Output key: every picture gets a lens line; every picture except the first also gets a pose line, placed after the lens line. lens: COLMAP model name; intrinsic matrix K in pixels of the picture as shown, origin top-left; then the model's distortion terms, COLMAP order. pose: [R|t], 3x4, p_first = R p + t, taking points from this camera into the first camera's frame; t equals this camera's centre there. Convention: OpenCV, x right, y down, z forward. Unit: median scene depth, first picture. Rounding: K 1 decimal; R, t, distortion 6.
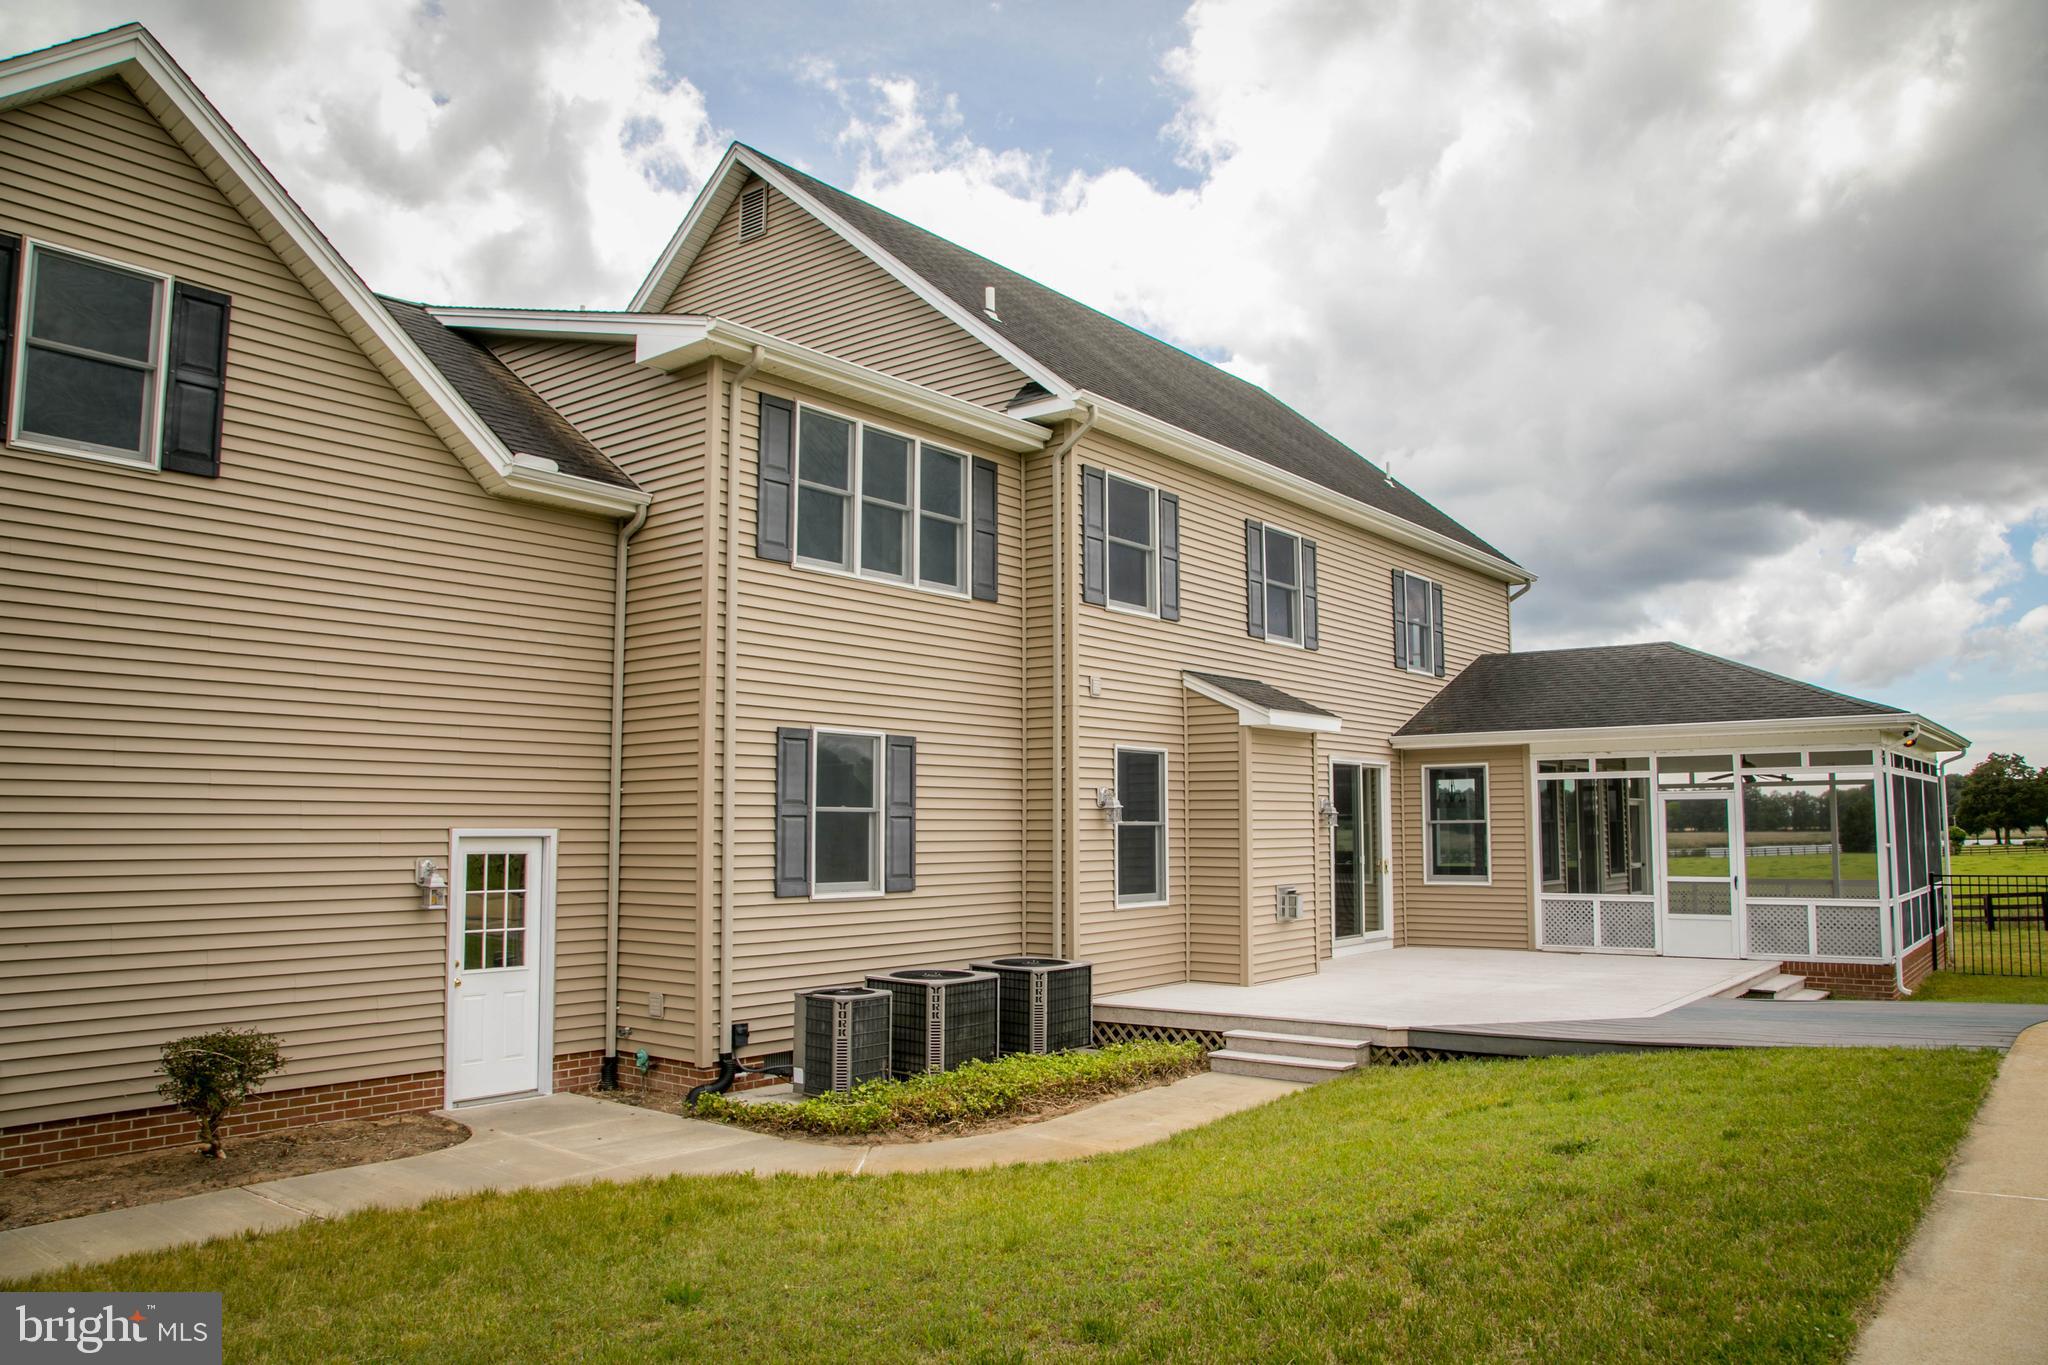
lens RADIAL K [[1421.6, 0, 1023.6], [0, 1421.6, 692.4], [0, 0, 1]] dist [-0.117207, 0.067421]
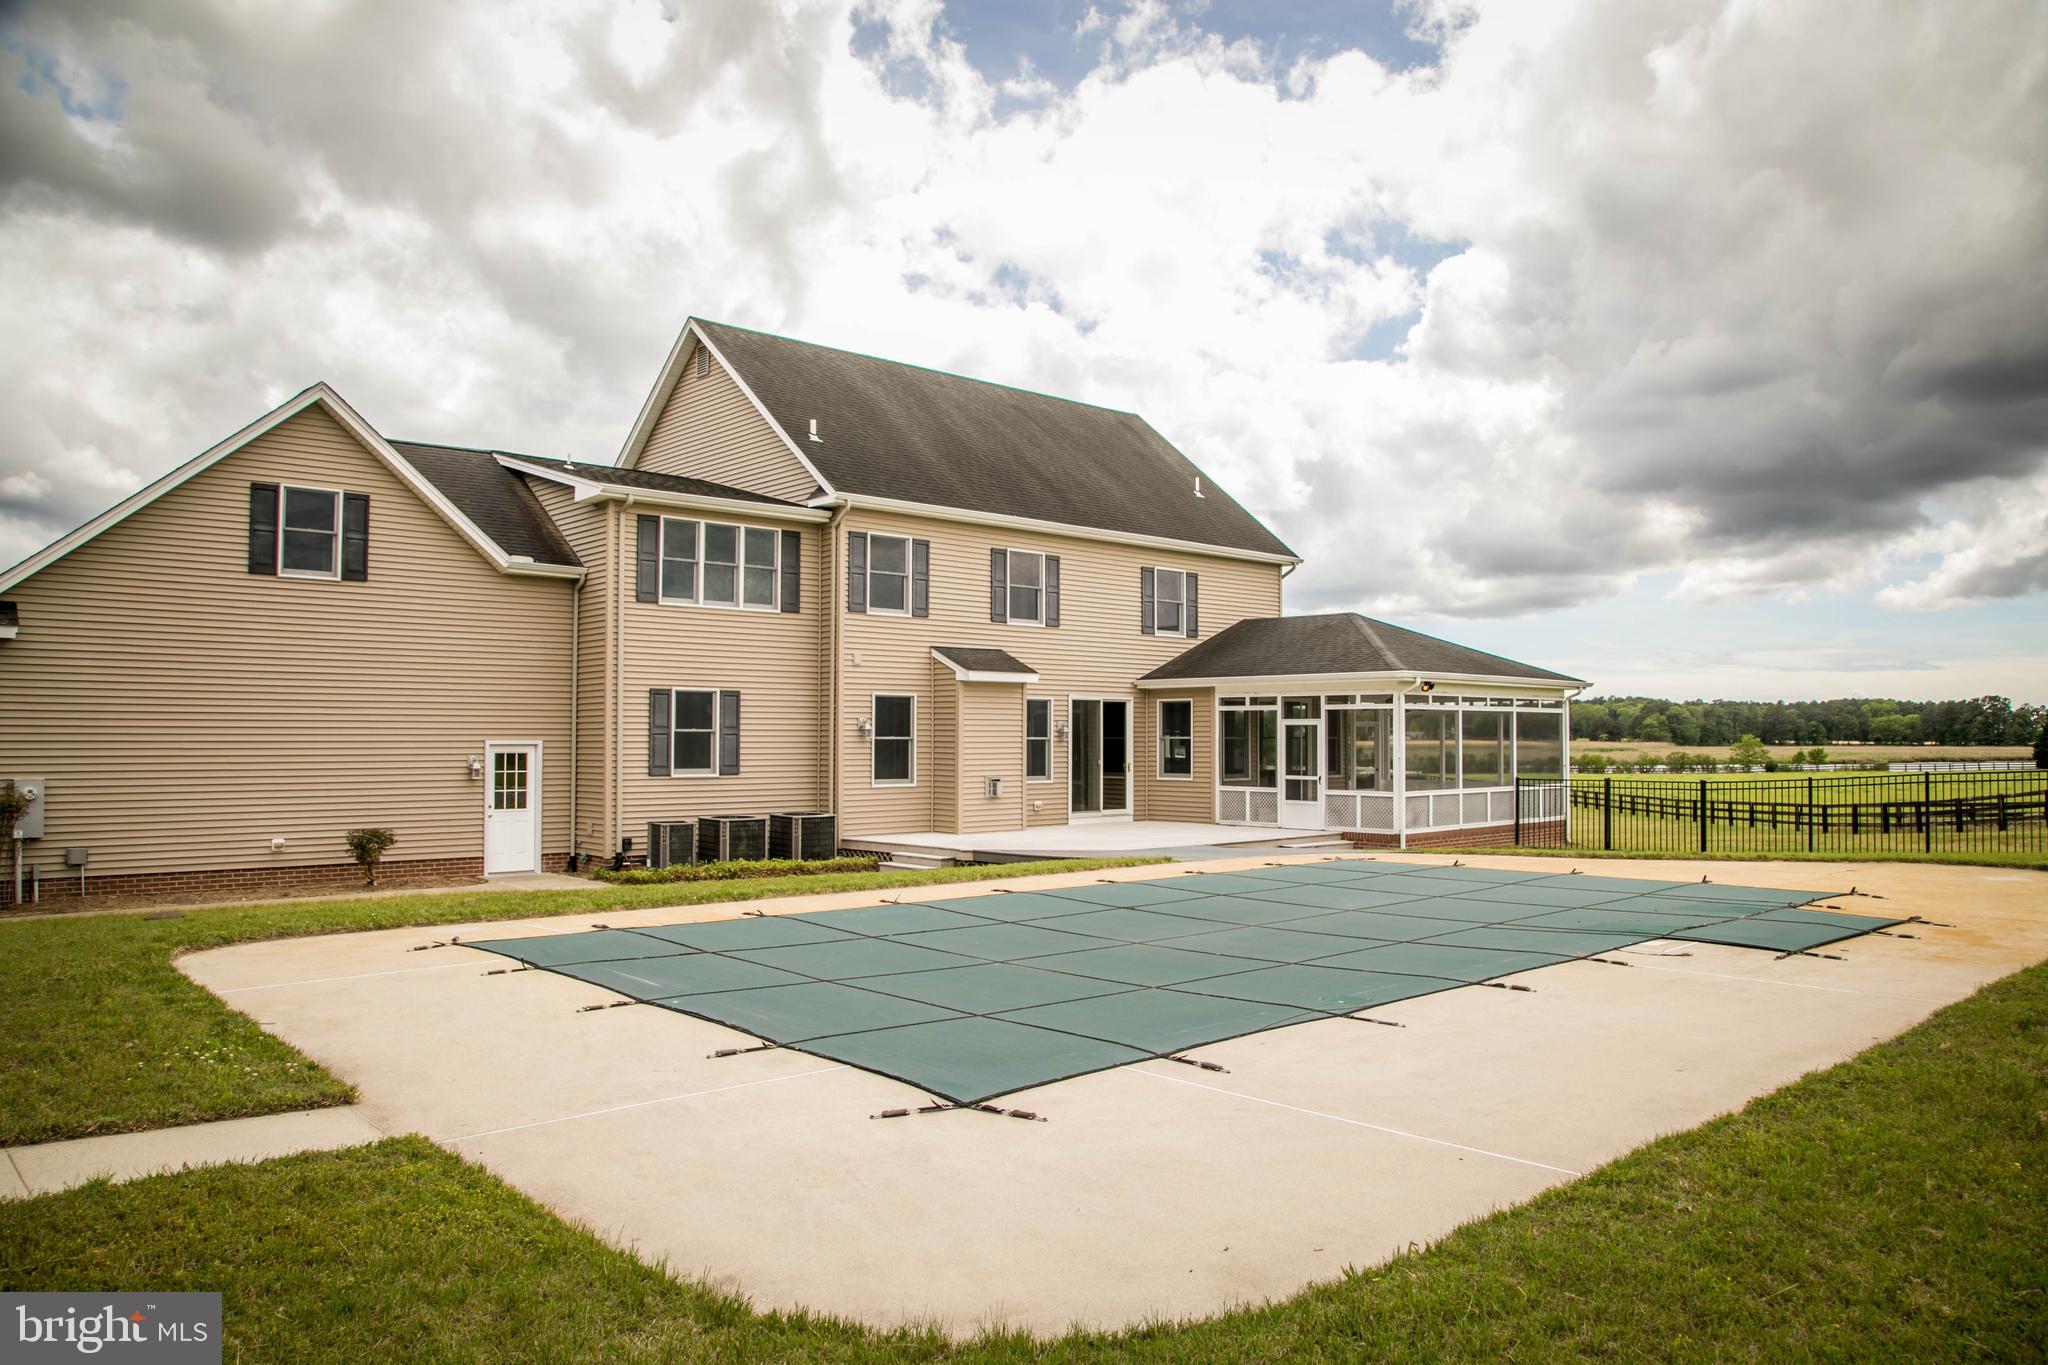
lens RADIAL K [[1408.6, 0, 1045.1], [0, 1408.6, 687.4], [0, 0, 1]] dist [-0.129529, 0.083164]
pose [[0.987778, -0.002151, -0.155851, 0.611840], [0.011442, 0.998208, 0.058740, -0.076790], [0.155445, -0.059805, 0.986033, -0.741699]]
